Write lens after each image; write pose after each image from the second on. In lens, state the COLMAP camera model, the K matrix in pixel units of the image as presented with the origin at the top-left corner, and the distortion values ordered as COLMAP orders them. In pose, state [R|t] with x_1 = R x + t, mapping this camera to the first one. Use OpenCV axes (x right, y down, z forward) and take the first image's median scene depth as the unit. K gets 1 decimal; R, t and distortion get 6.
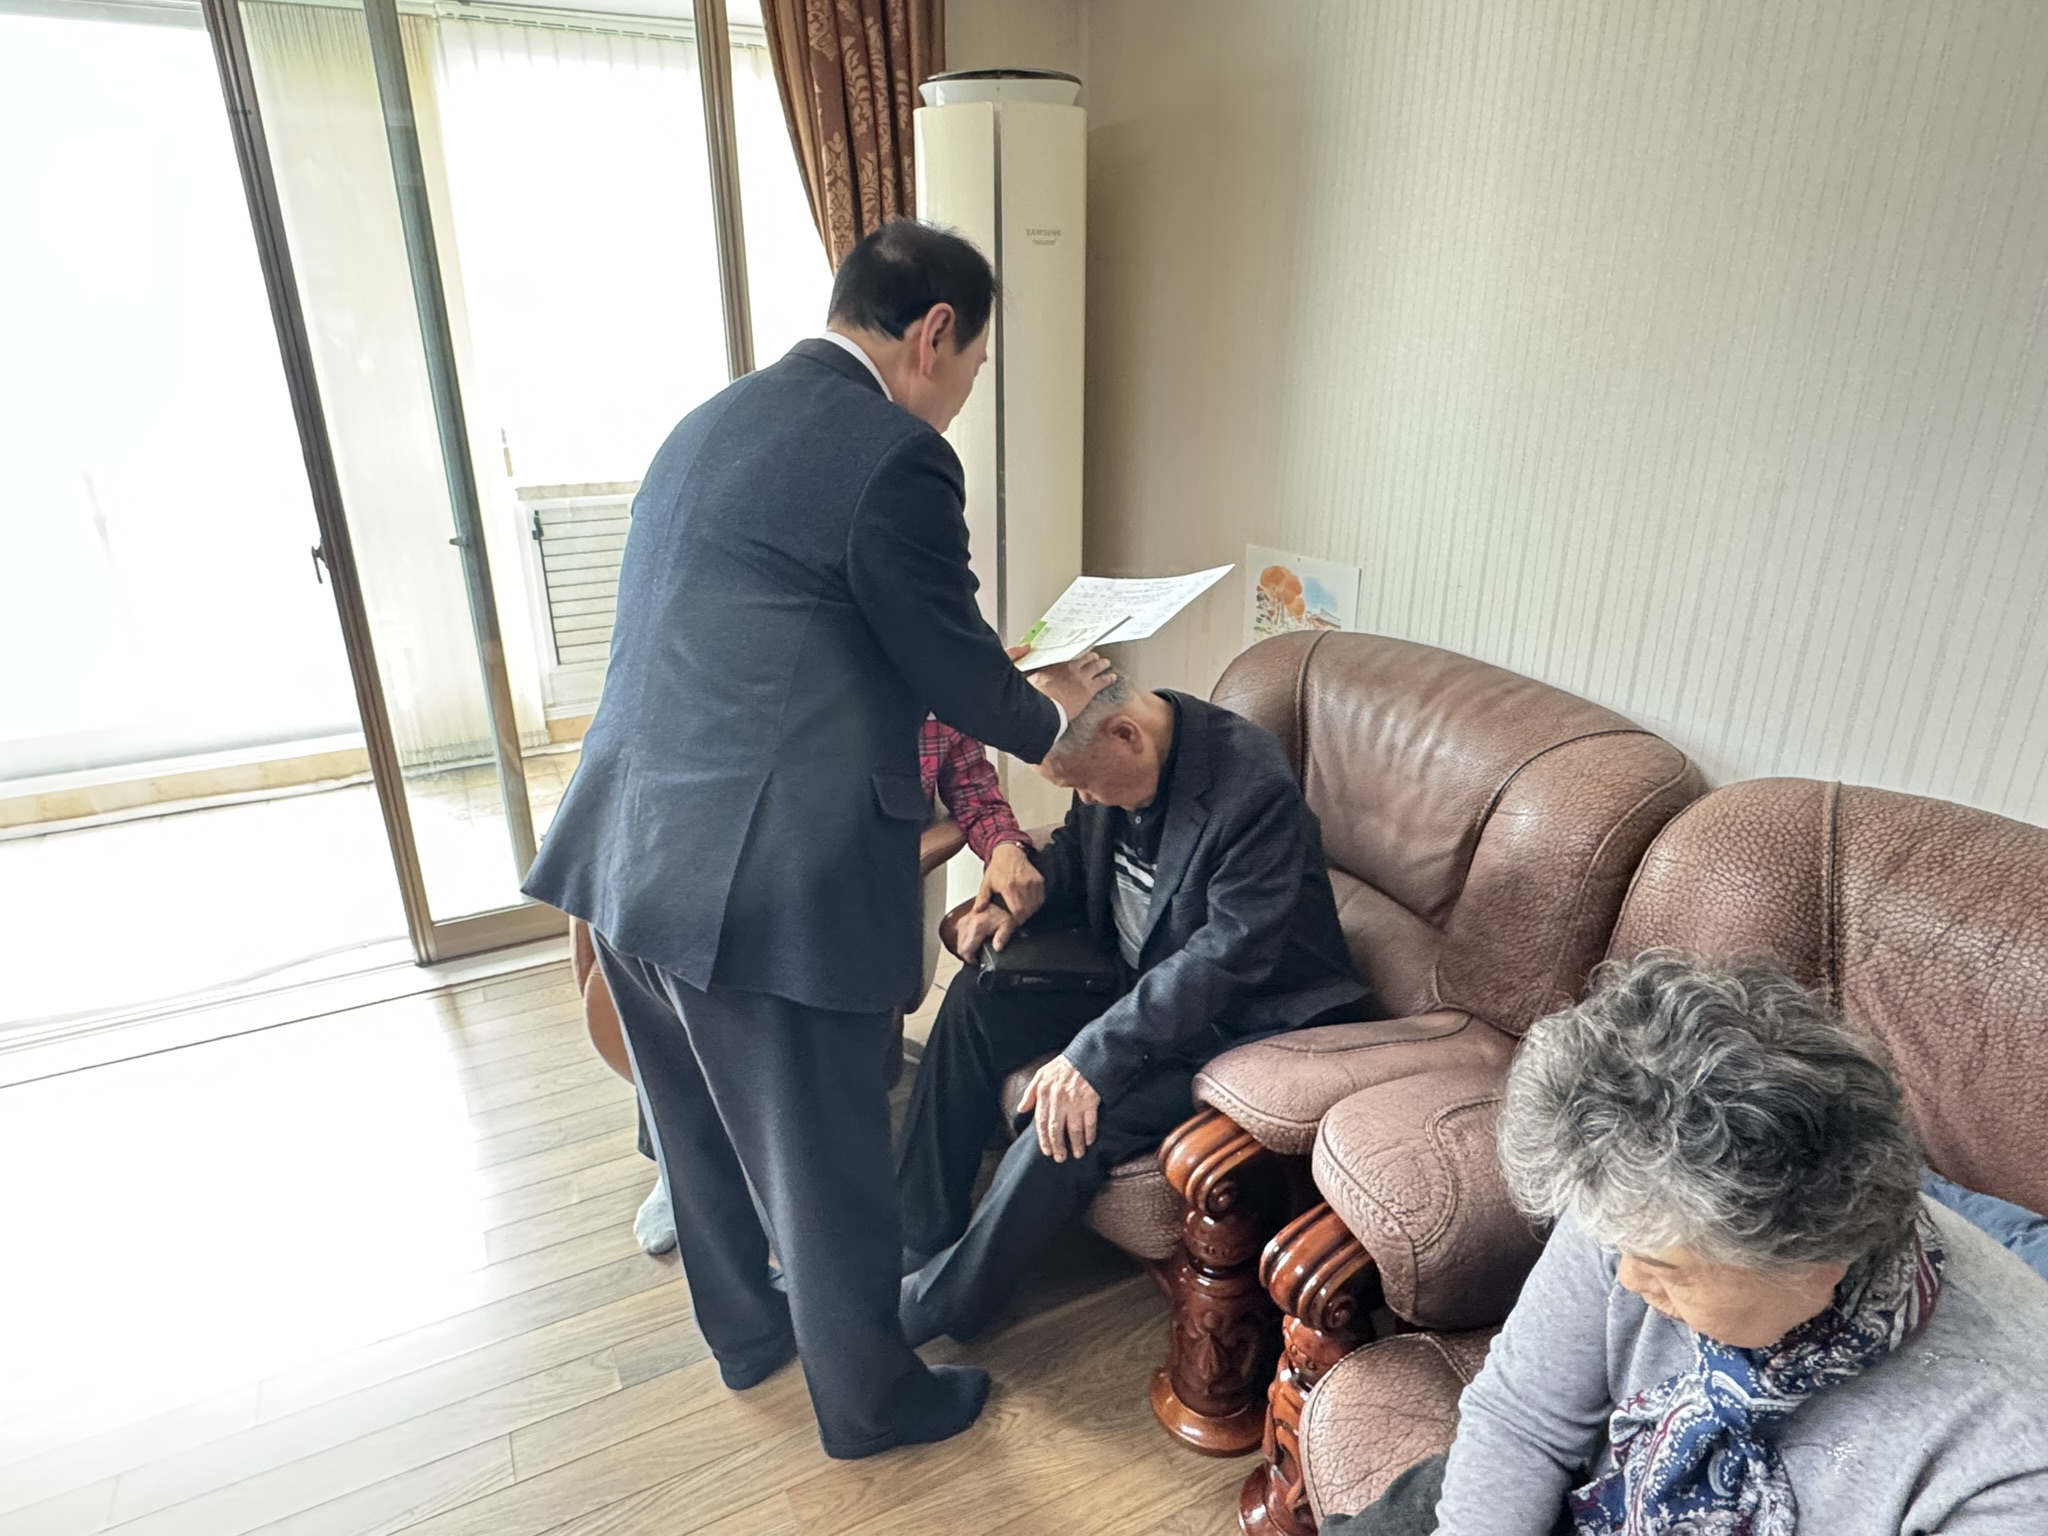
lens RADIAL K [[1165.9, 0, 1028.5], [0, 1165.9, 772.2], [0, 0, 1]] dist [-0.007527, -0.000825]
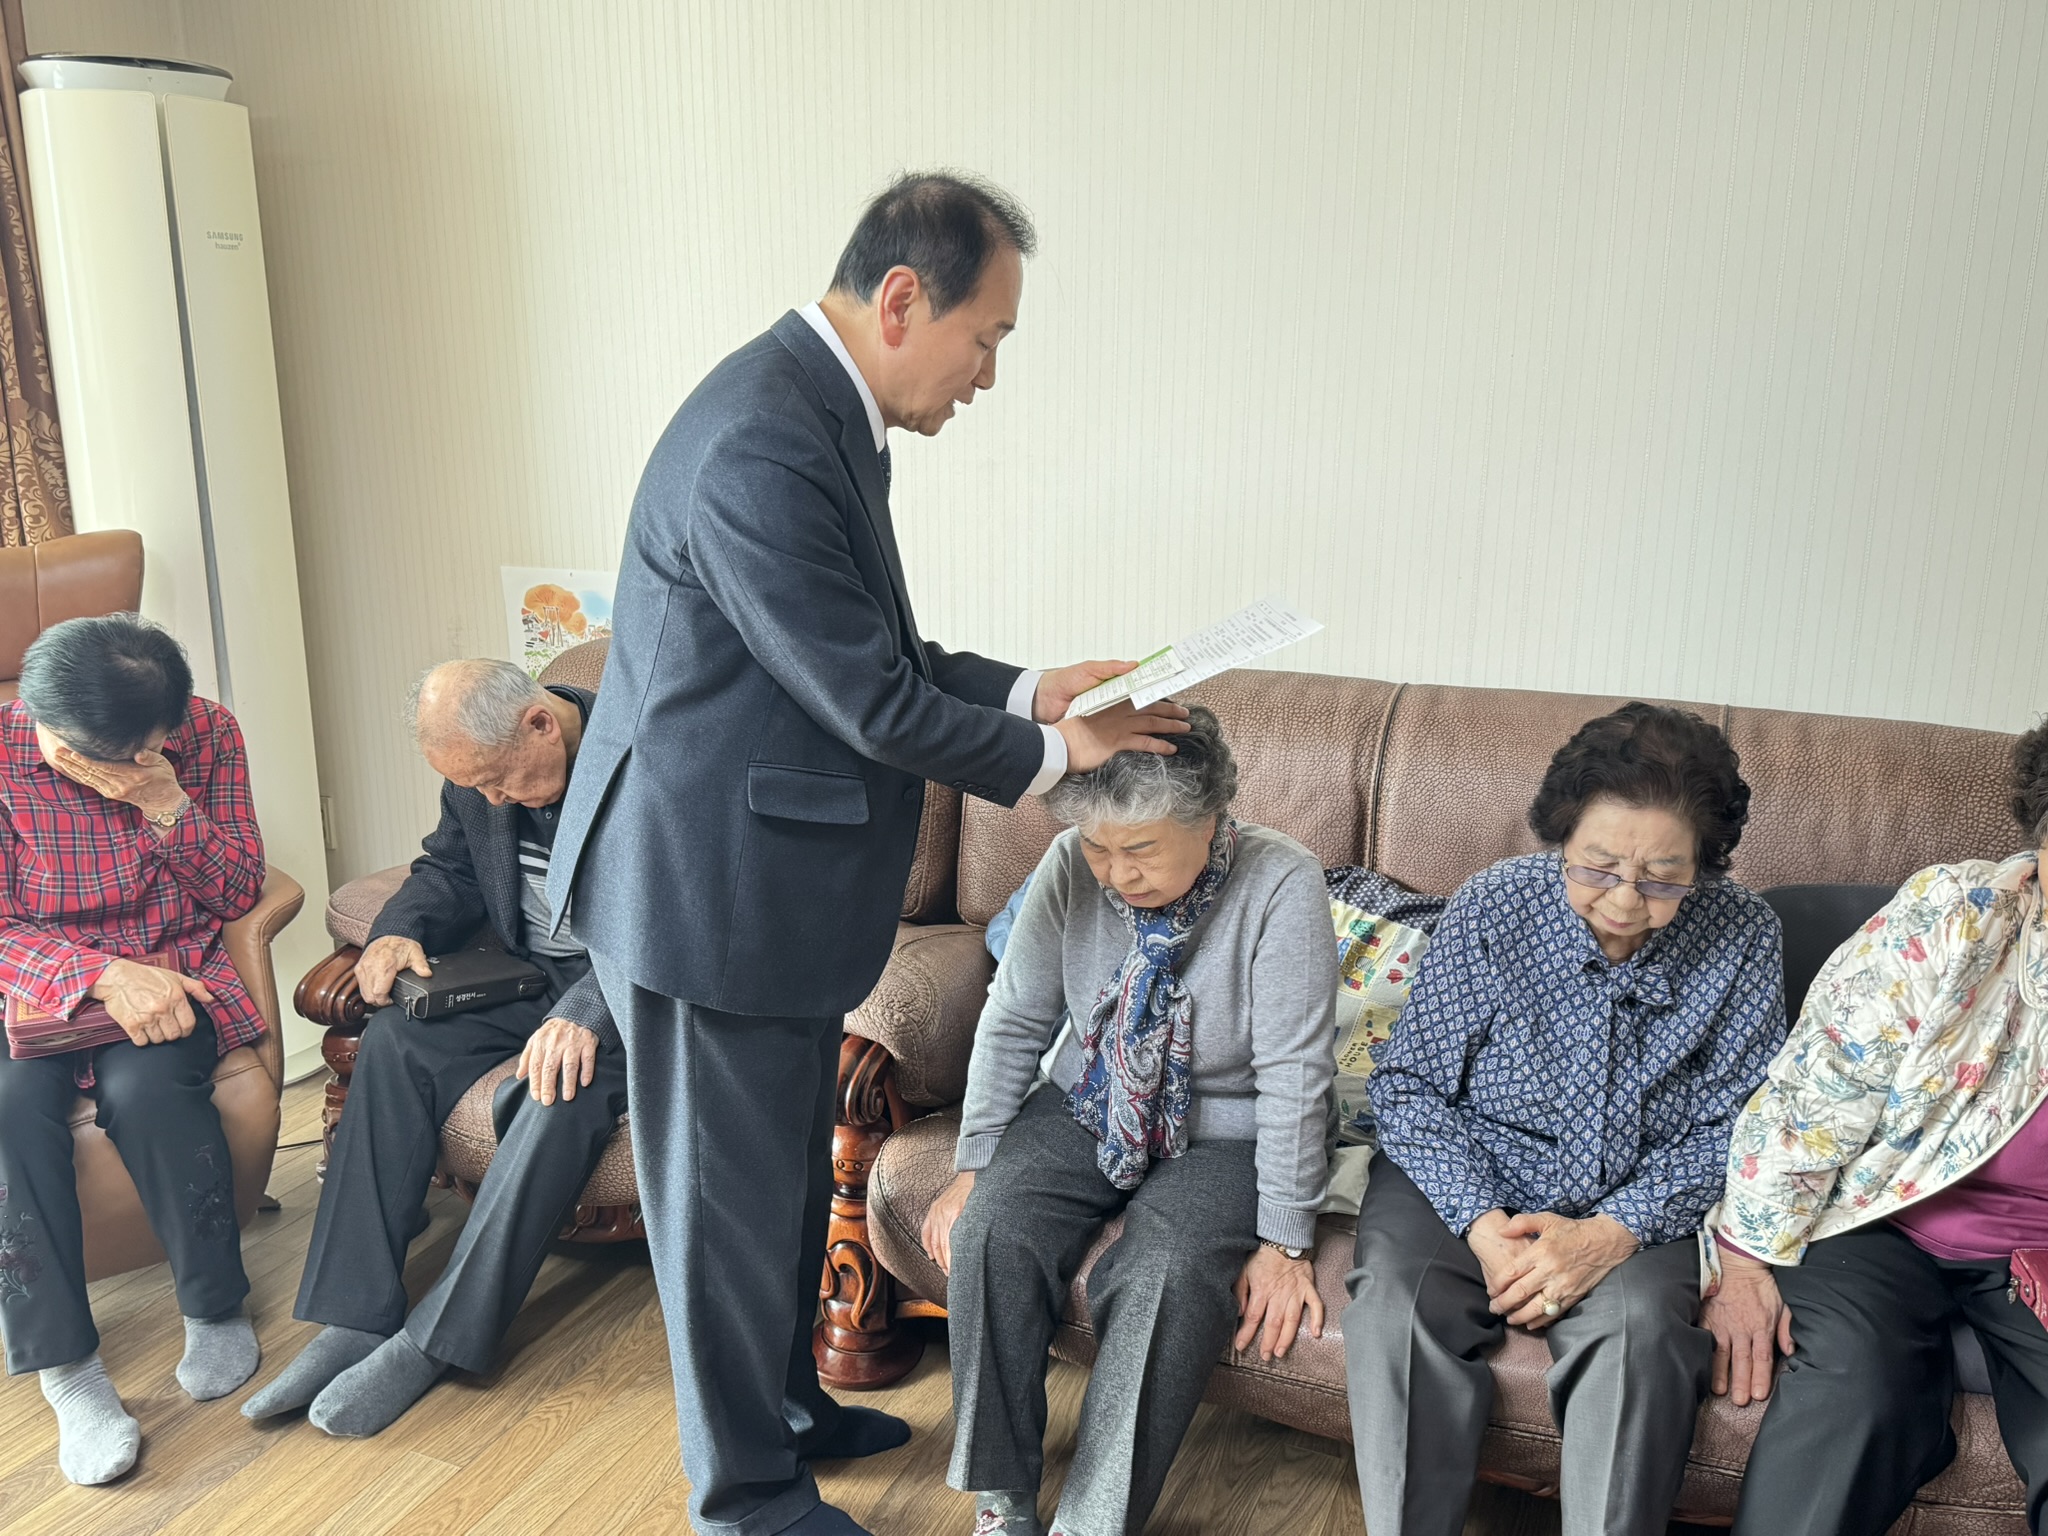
lens RADIAL K [[1624.0, 0, 1061.7], [0, 1624.0, 766.8], [0, 0, 1]] dist [0.006302, -0.008678]
pose [[0.762245, -0.144638, 0.630922, -0.435513], [0.219159, 0.974815, -0.041300, 0.156678], [-0.609059, 0.169752, 0.774746, -0.360476]]
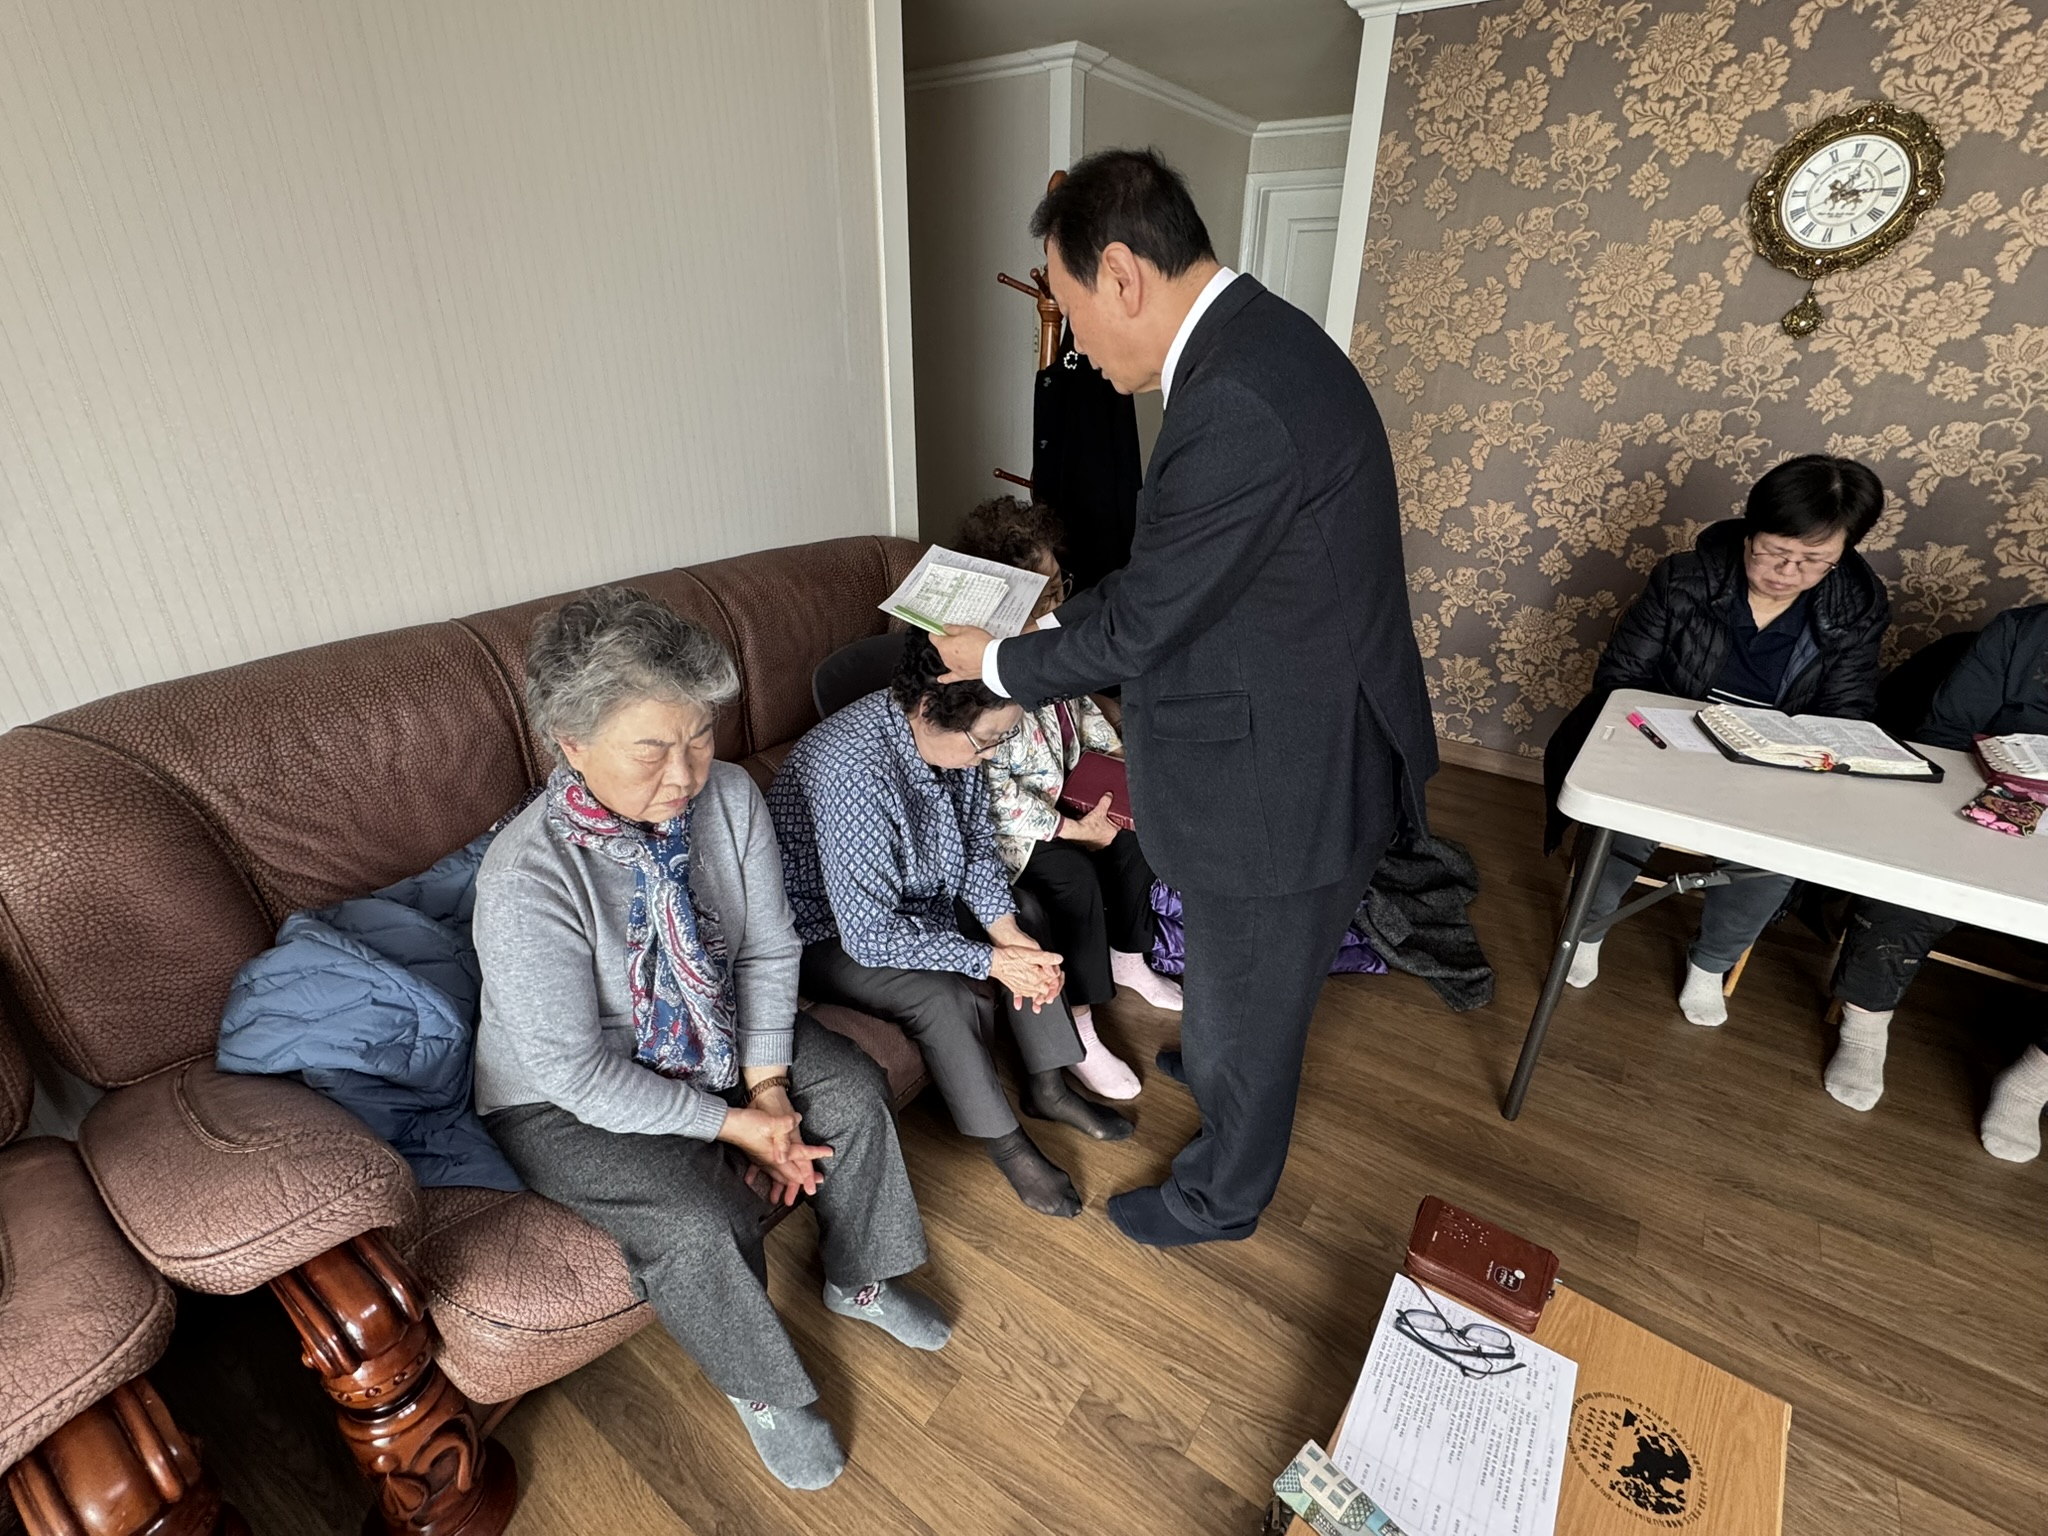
lens RADIAL K [[937.4, 0, 1030.7], [0, 937.4, 776.4], [0, 0, 1]] dist [-0.002831, -0.000455]
pose [[-0.471392, -0.377999, 0.796810, -0.329785], [0.308683, 0.775624, 0.550566, -0.110921], [-0.826138, 0.505494, -0.248941, 0.386654]]
